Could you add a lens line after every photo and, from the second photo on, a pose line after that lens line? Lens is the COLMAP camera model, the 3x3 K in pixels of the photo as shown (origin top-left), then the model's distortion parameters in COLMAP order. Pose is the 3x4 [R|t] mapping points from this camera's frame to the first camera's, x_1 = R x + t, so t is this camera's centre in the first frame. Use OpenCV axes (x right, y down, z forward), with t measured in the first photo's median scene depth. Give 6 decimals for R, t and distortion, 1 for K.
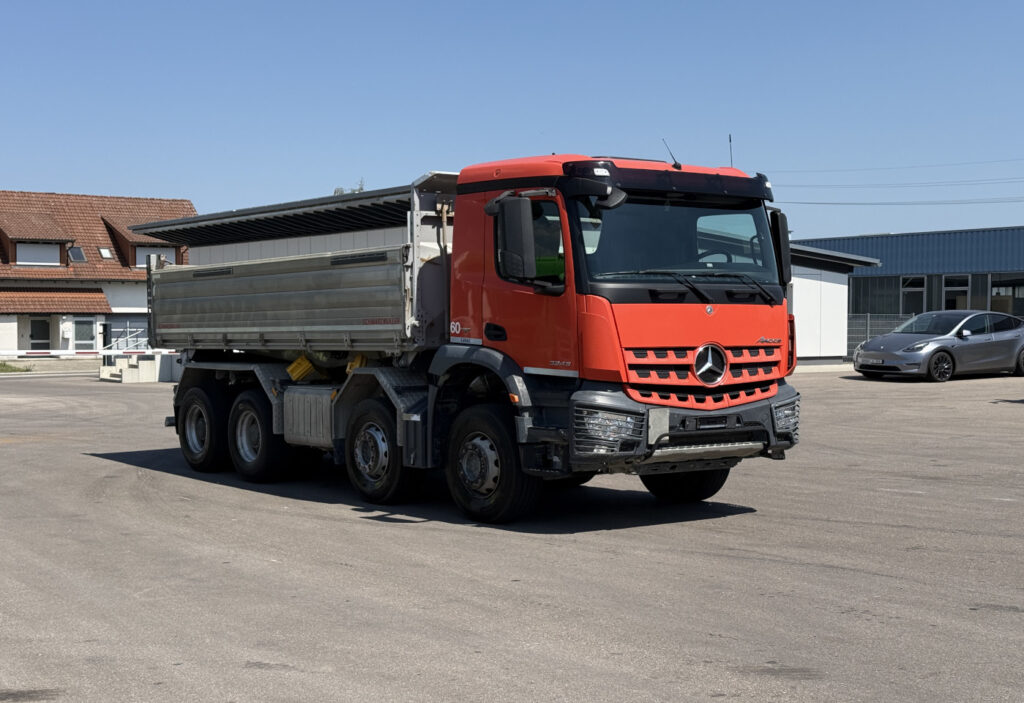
lens RADIAL K [[1443.0, 0, 513.7], [0, 1443.0, 369.2], [0, 0, 1]] dist [0.126436, 0.033255]
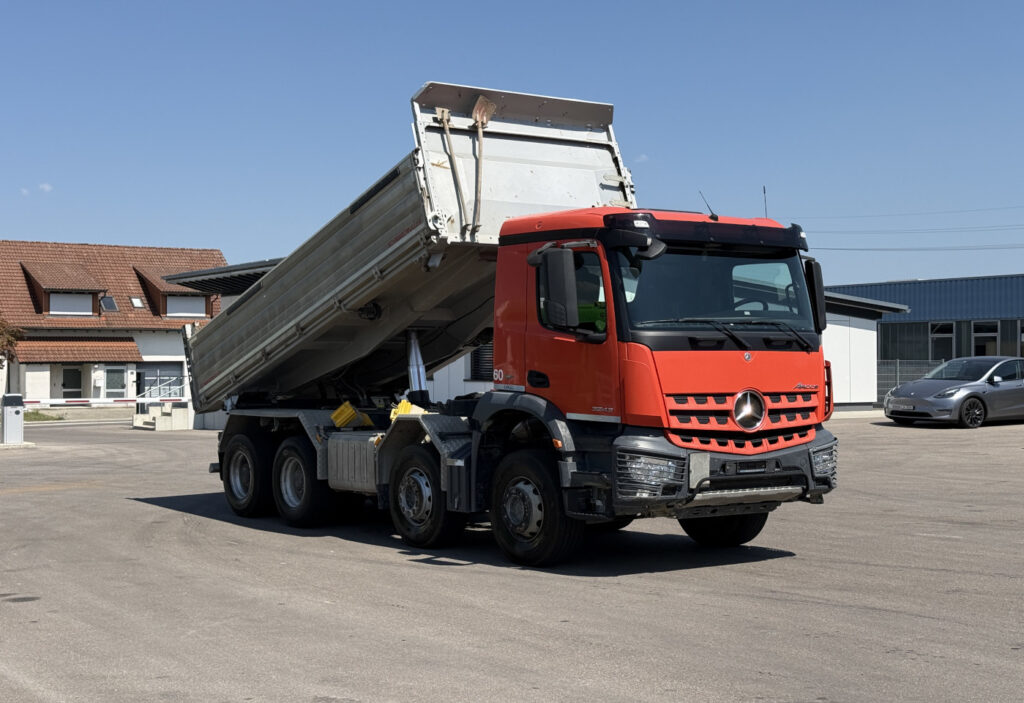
lens RADIAL K [[1447.9, 0, 512.0], [0, 1447.9, 351.5], [0, 0, 1]] dist [0.131563, -0.053444]
pose [[0.999844, -0.003188, -0.017364, -0.013833], [0.002413, 0.999007, -0.044486, 0.000641], [0.017489, 0.044437, 0.998859, -0.031328]]
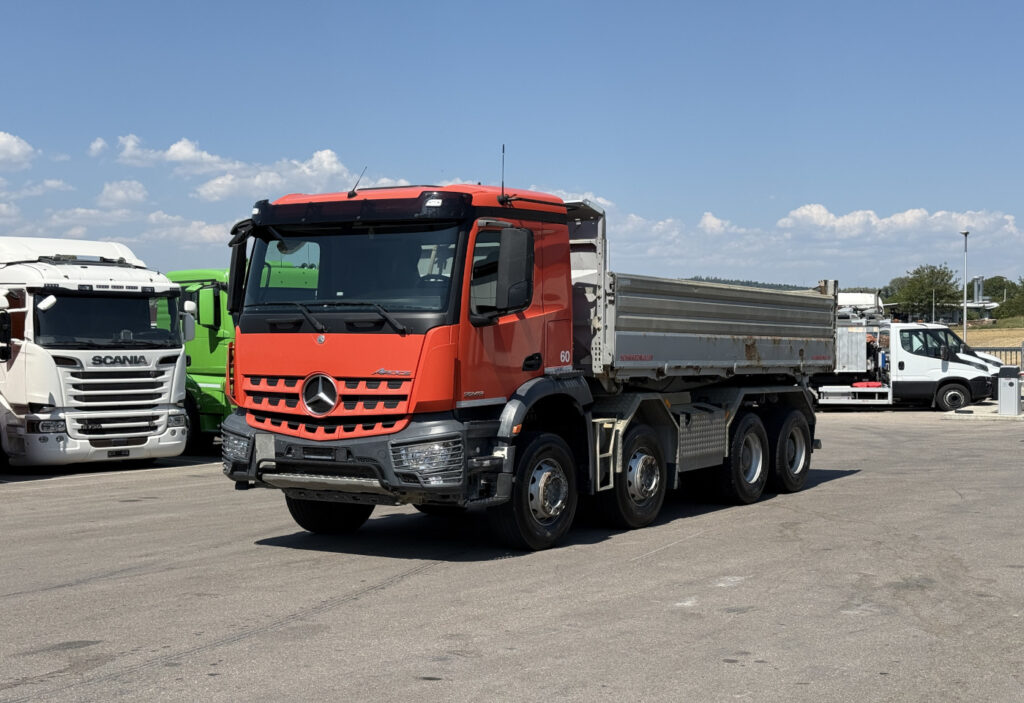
lens RADIAL K [[1443.0, 0, 513.7], [0, 1443.0, 369.2], [0, 0, 1]] dist [0.126436, 0.033255]
pose [[0.396369, 0.022659, -0.917812, 1.101465], [-0.032279, 0.999421, 0.010734, -0.035714], [0.917524, 0.025371, 0.396871, 0.730764]]
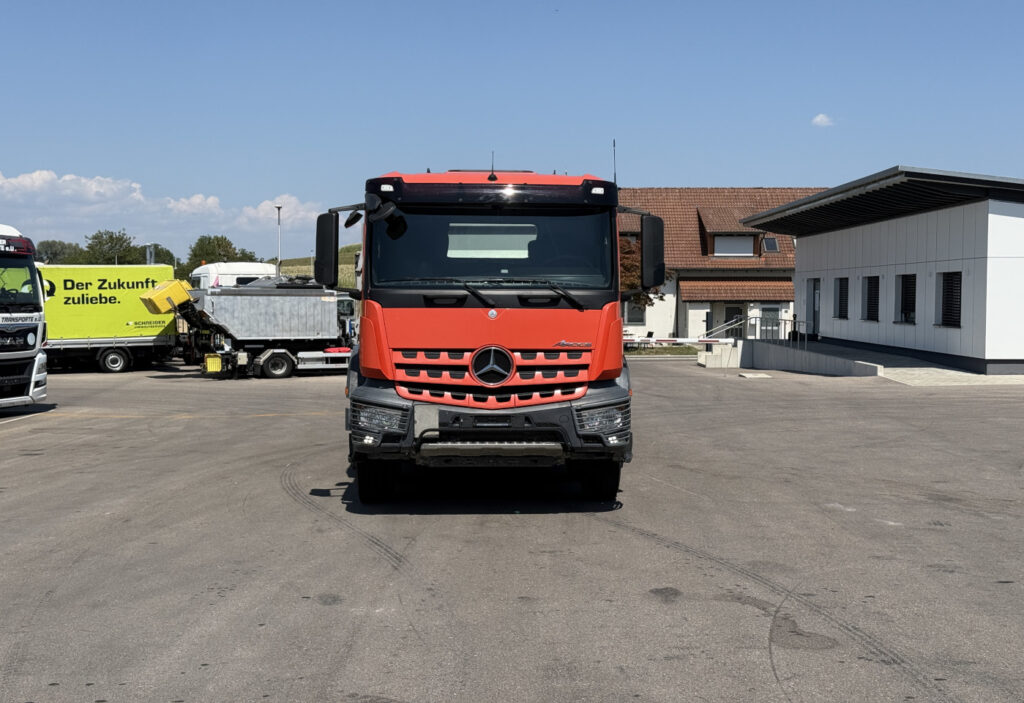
lens RADIAL K [[1443.0, 0, 513.7], [0, 1443.0, 369.2], [0, 0, 1]] dist [0.126436, 0.033255]
pose [[0.835002, 0.029542, -0.549454, 0.729403], [-0.023424, 0.999561, 0.018147, -0.020344], [0.549749, -0.002282, 0.835327, 0.130723]]
